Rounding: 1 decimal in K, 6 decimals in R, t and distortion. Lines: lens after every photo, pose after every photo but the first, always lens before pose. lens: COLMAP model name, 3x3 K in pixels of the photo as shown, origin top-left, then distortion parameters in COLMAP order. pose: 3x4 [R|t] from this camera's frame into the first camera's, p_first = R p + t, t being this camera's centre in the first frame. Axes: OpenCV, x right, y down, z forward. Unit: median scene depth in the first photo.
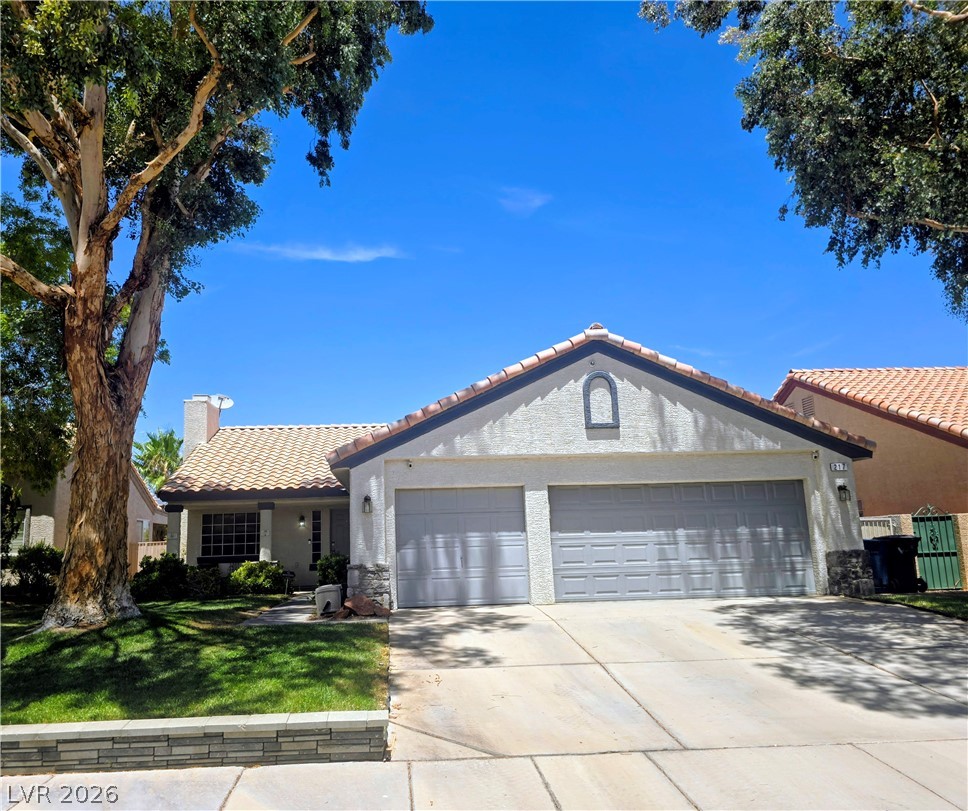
lens RADIAL K [[708.5, 0, 484.0], [0, 708.5, 405.5], [0, 0, 1]] dist [0.206457, -0.159464]
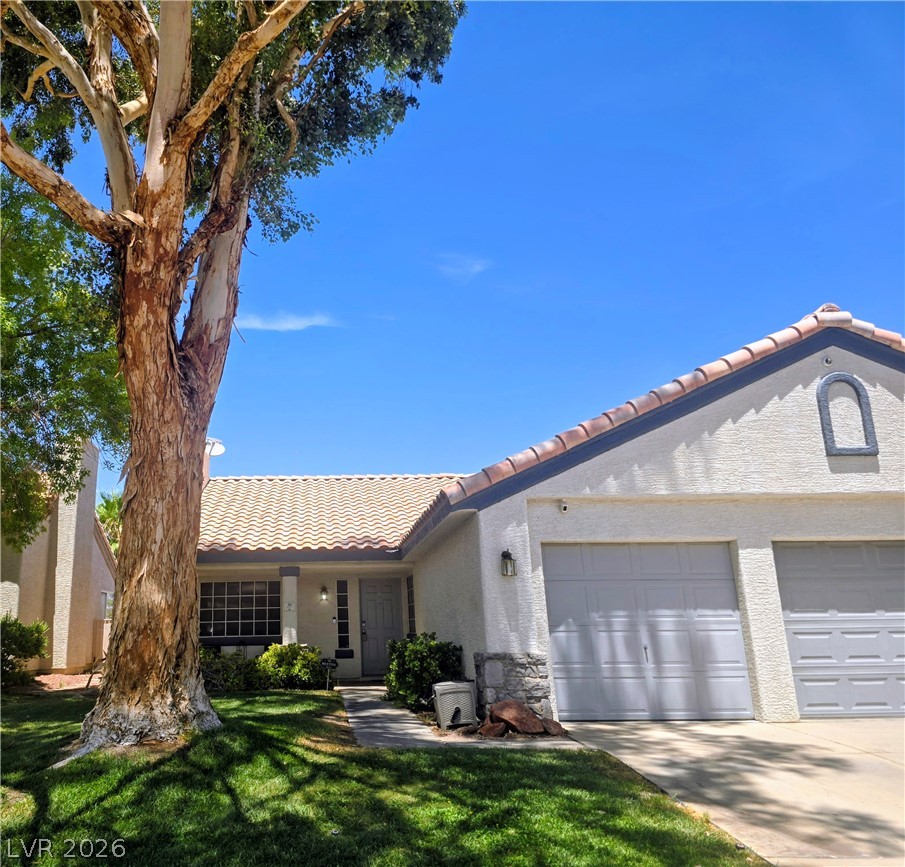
lens RADIAL K [[685.4, 0, 353.5], [0, 685.4, 450.2], [0, 0, 1]] dist [0.118464, -0.080961]
pose [[0.999978, 0.006608, 0.000089, -0.307266], [-0.006588, 0.997868, -0.064932, 0.074295], [-0.000518, 0.064930, 0.997890, 0.336528]]
